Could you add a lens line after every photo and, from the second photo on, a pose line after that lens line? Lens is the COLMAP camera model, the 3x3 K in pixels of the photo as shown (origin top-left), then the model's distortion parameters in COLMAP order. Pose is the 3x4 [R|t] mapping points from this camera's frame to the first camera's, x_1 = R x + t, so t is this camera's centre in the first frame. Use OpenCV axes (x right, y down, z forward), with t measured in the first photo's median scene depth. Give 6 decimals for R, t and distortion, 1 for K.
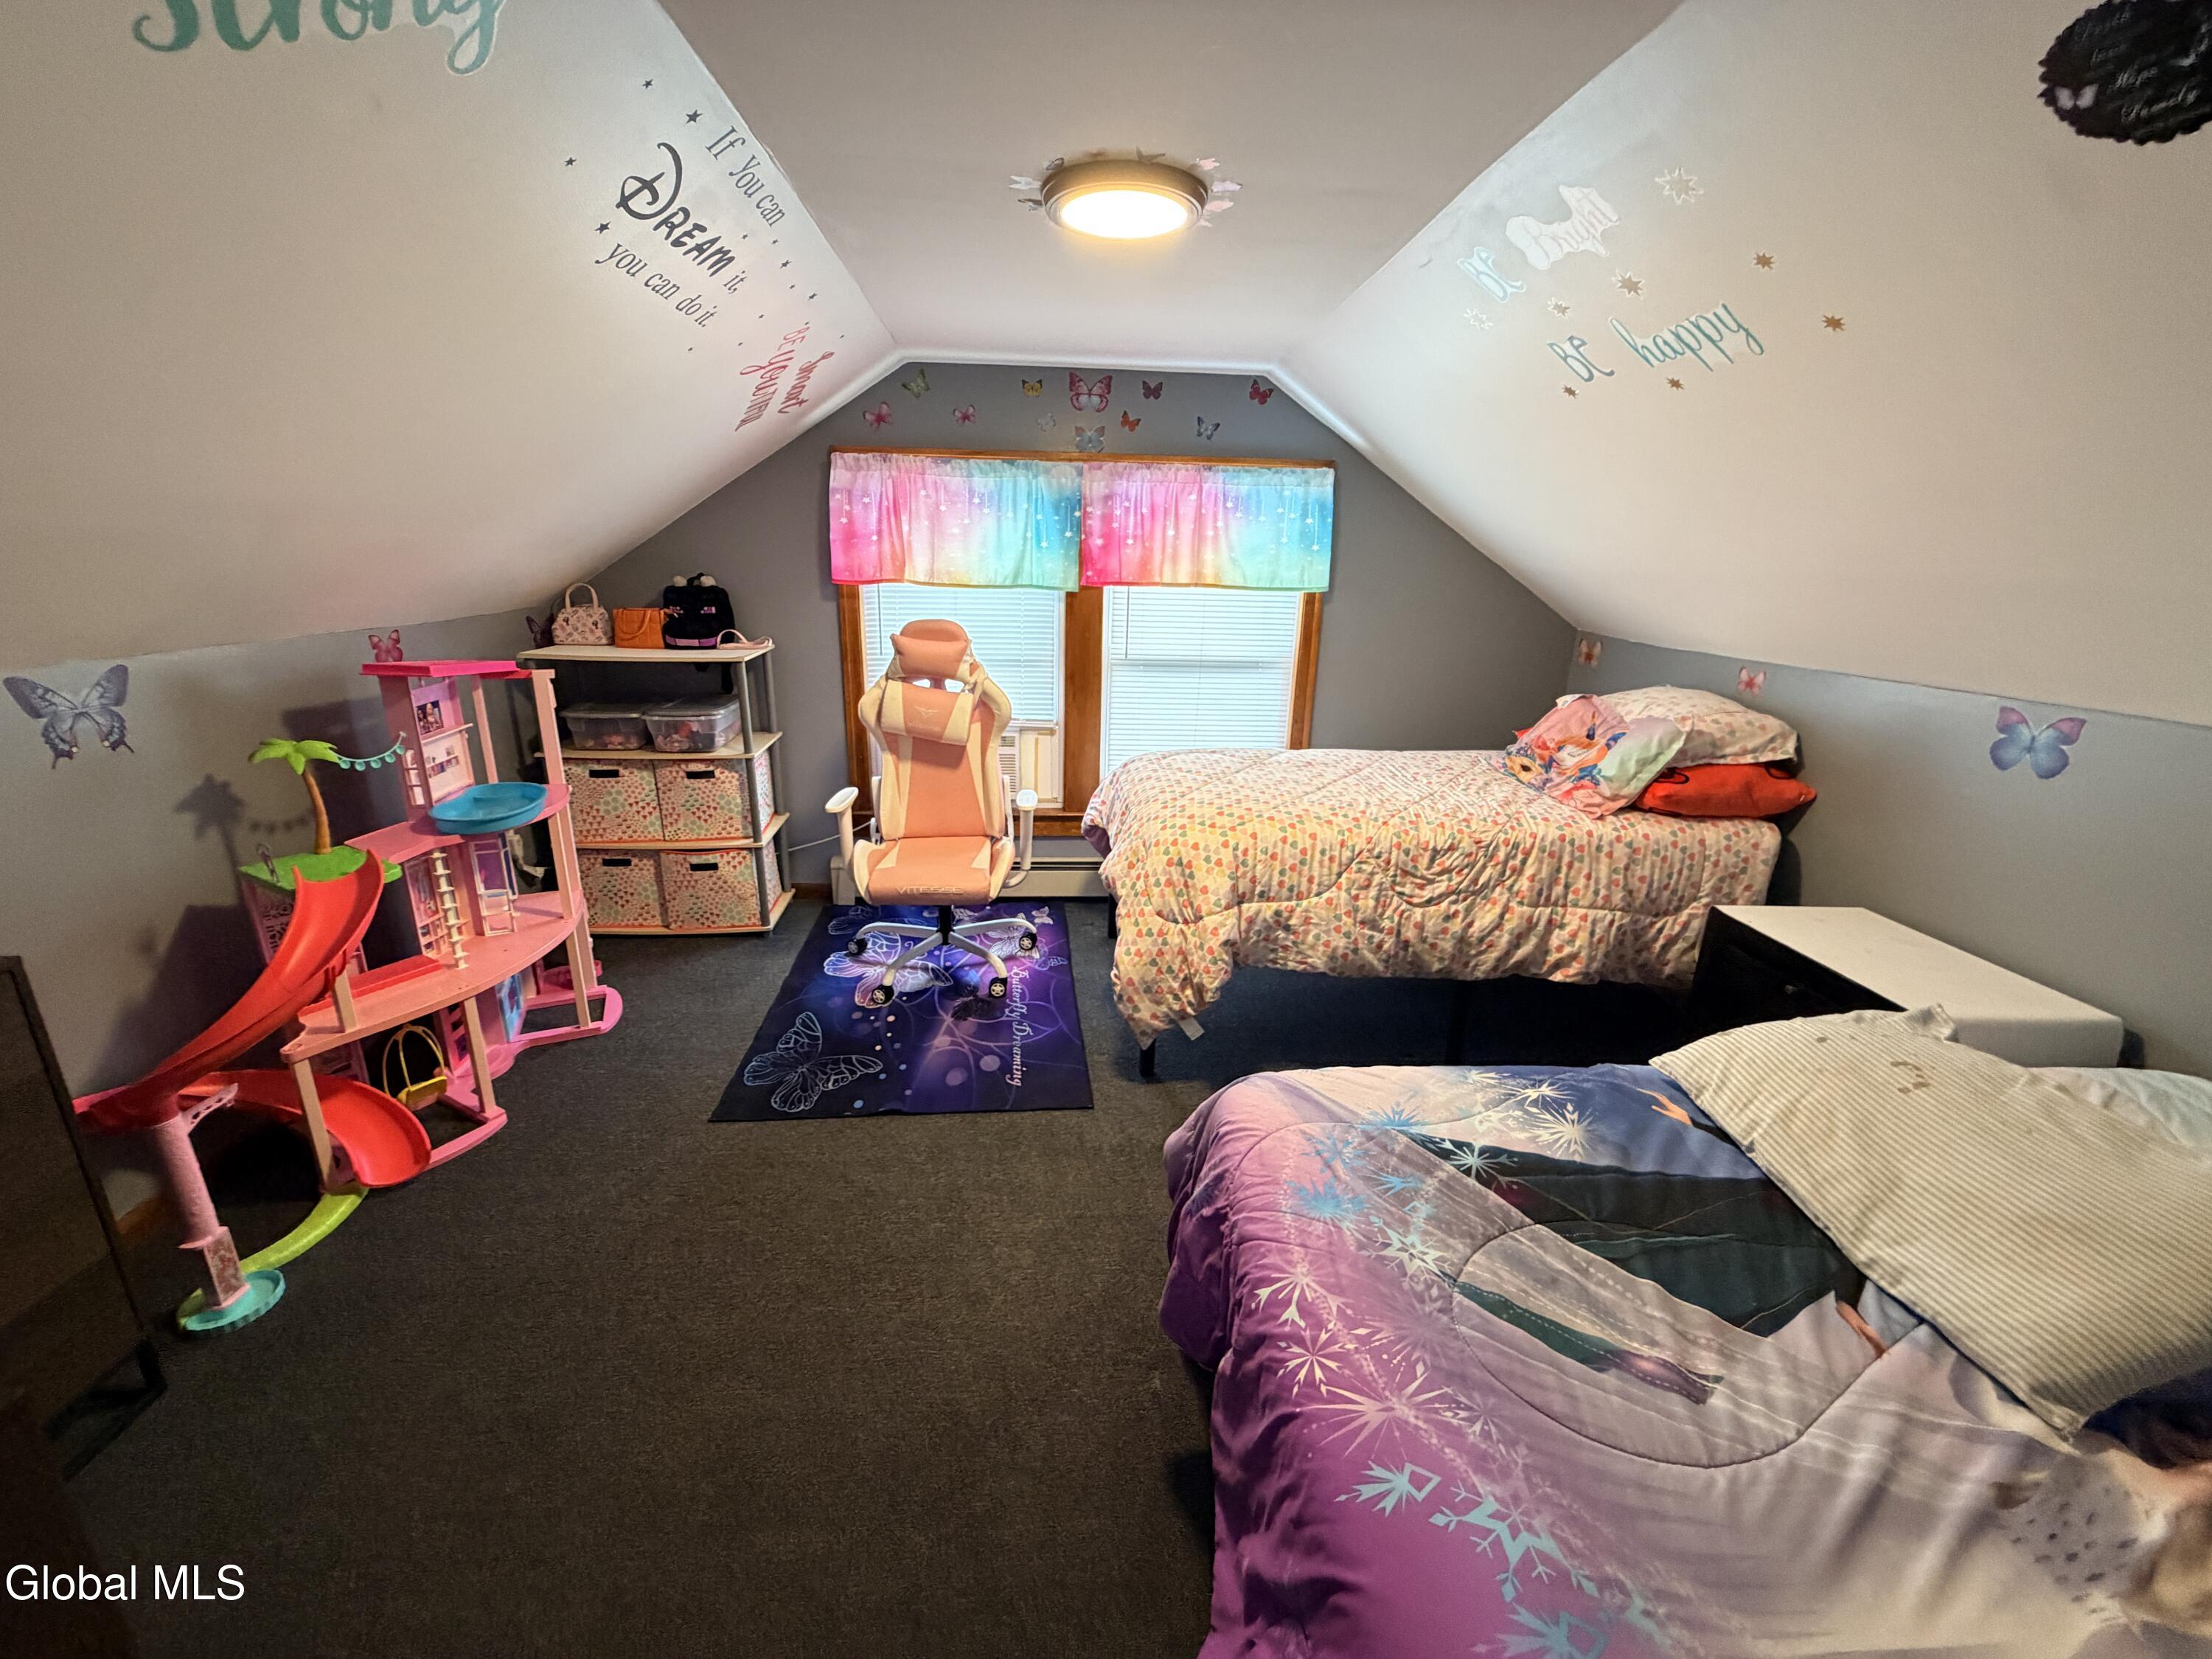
lens RADIAL K [[883.1, 0, 1101.4], [0, 883.1, 832.4], [0, 0, 1]] dist [0.005967, -0.000052]
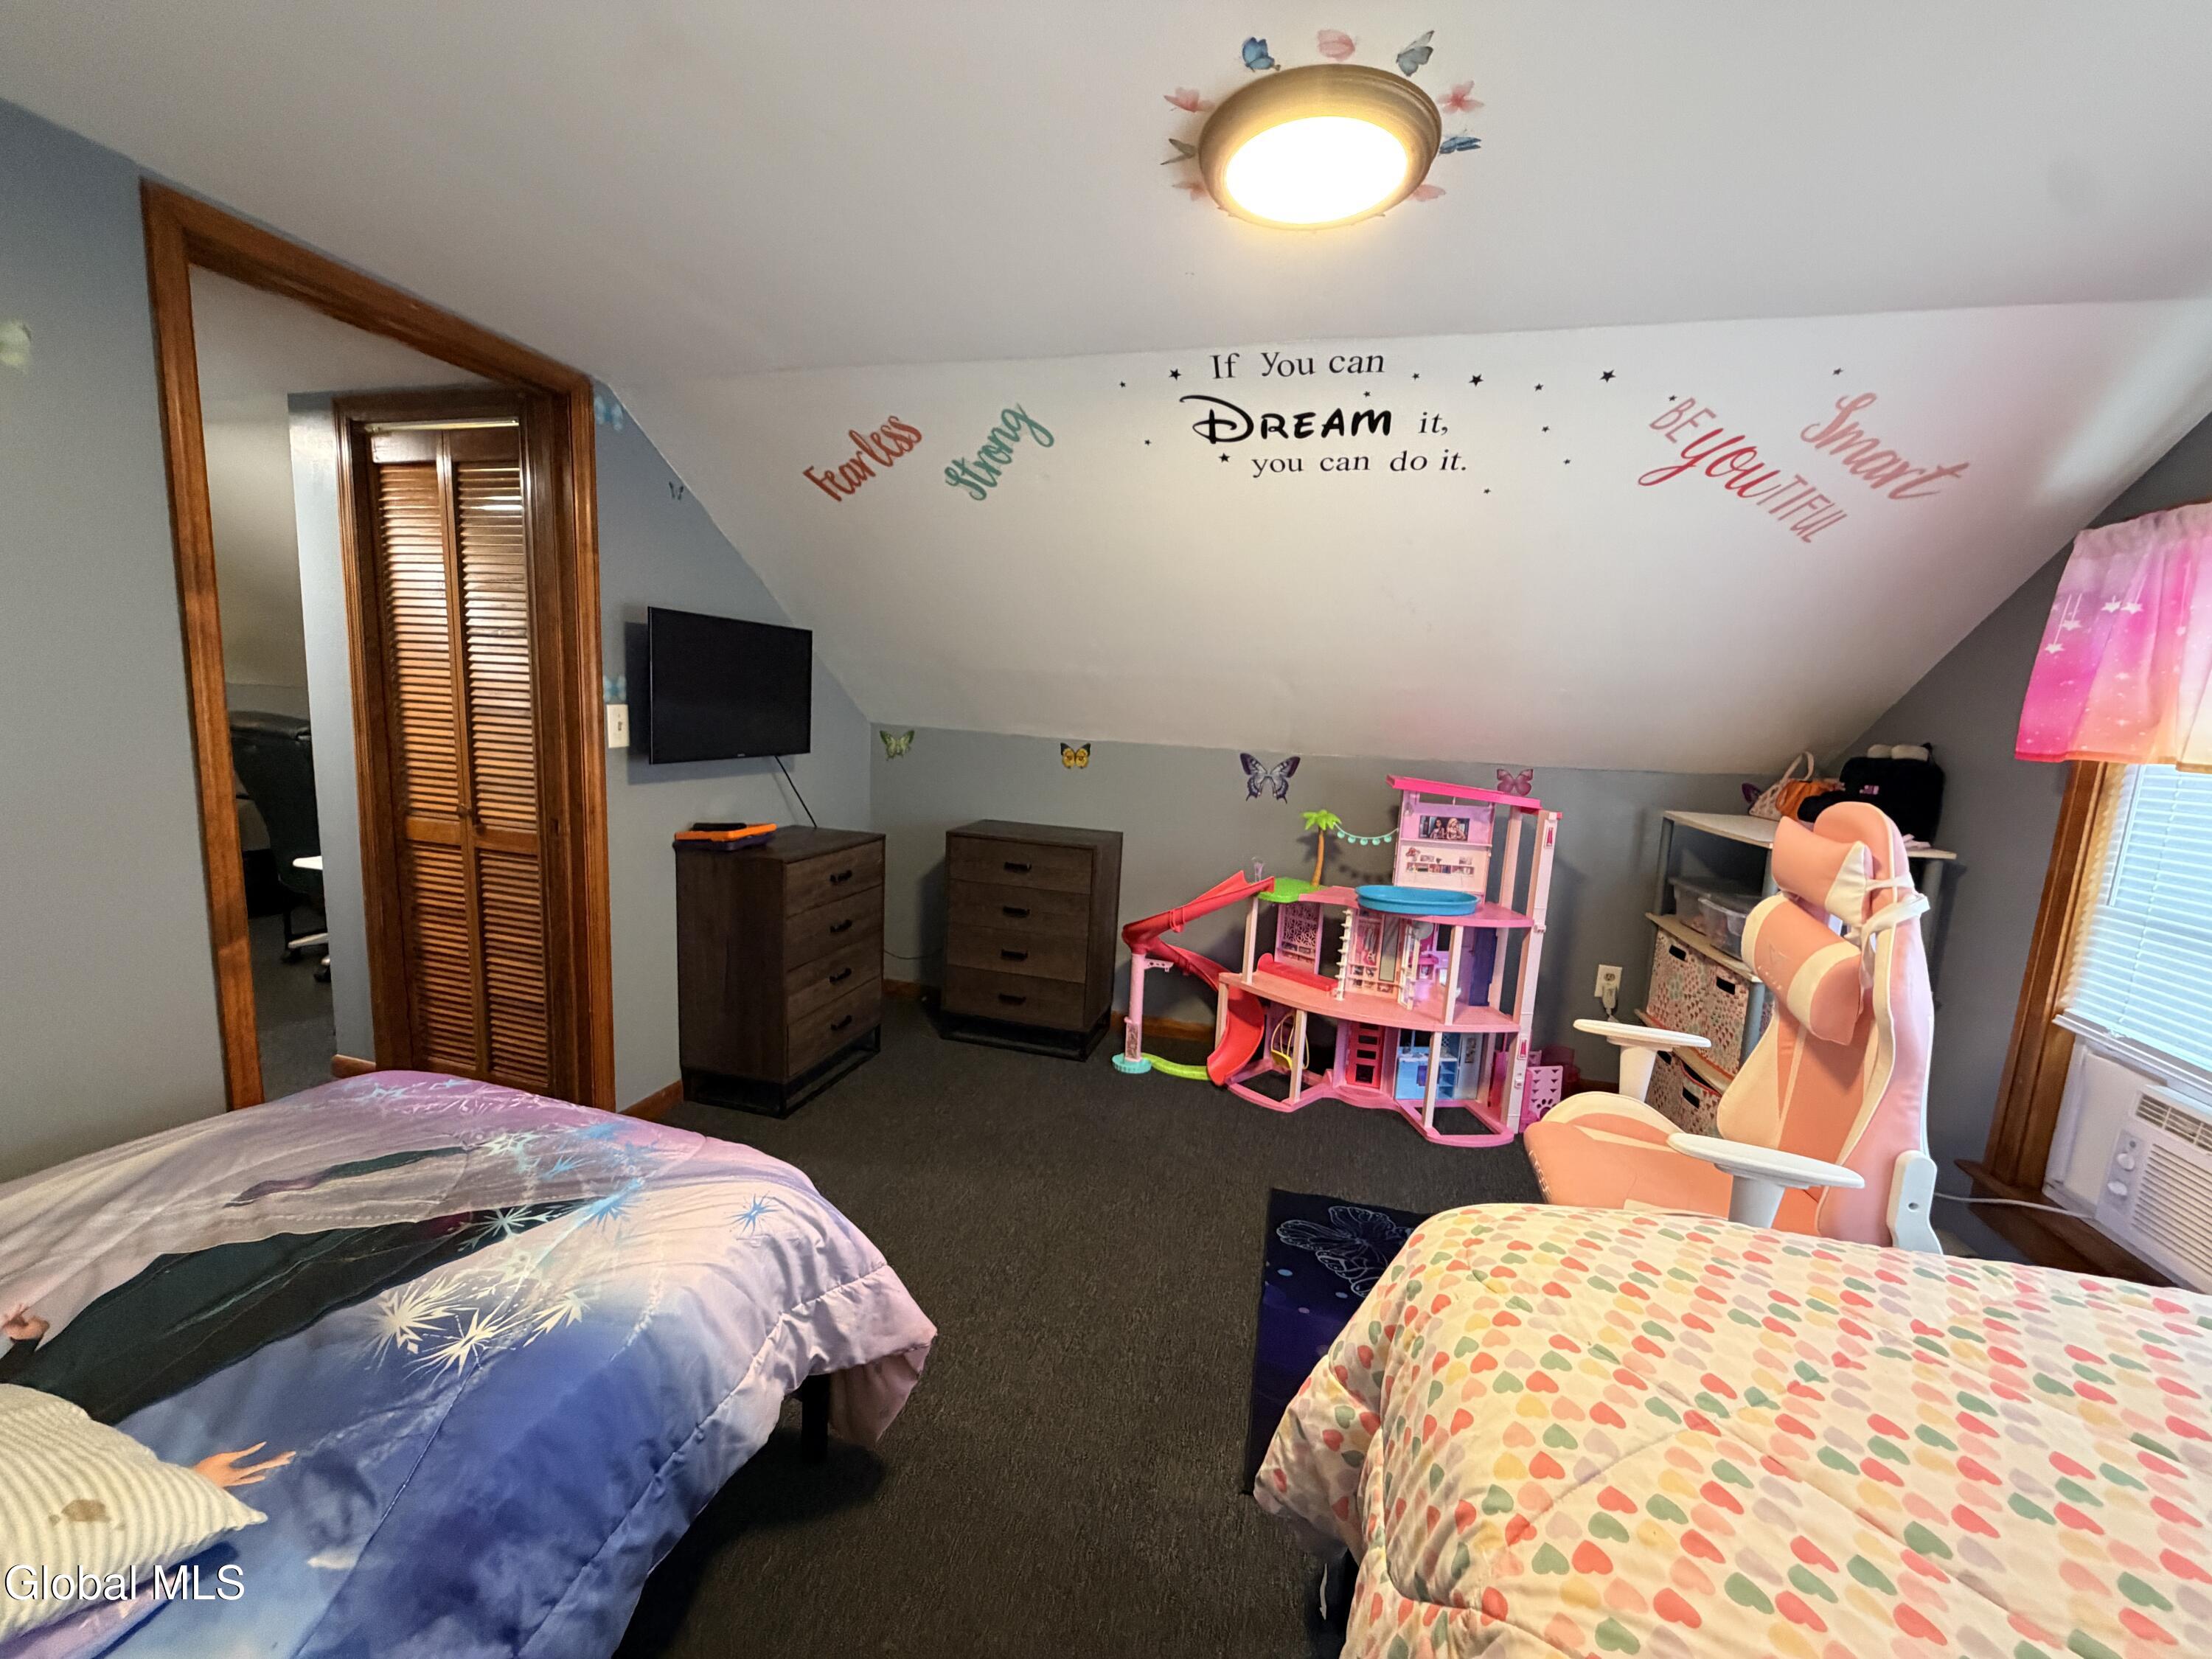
lens RADIAL K [[883.1, 0, 1100.8], [0, 883.1, 831.3], [0, 0, 1]] dist [0.005967, -0.000052]
pose [[-0.318351, 0.099944, -0.942690, 0.965862], [-0.335373, 0.918242, 0.210609, -0.376084], [0.886667, 0.383200, -0.258804, 1.494108]]
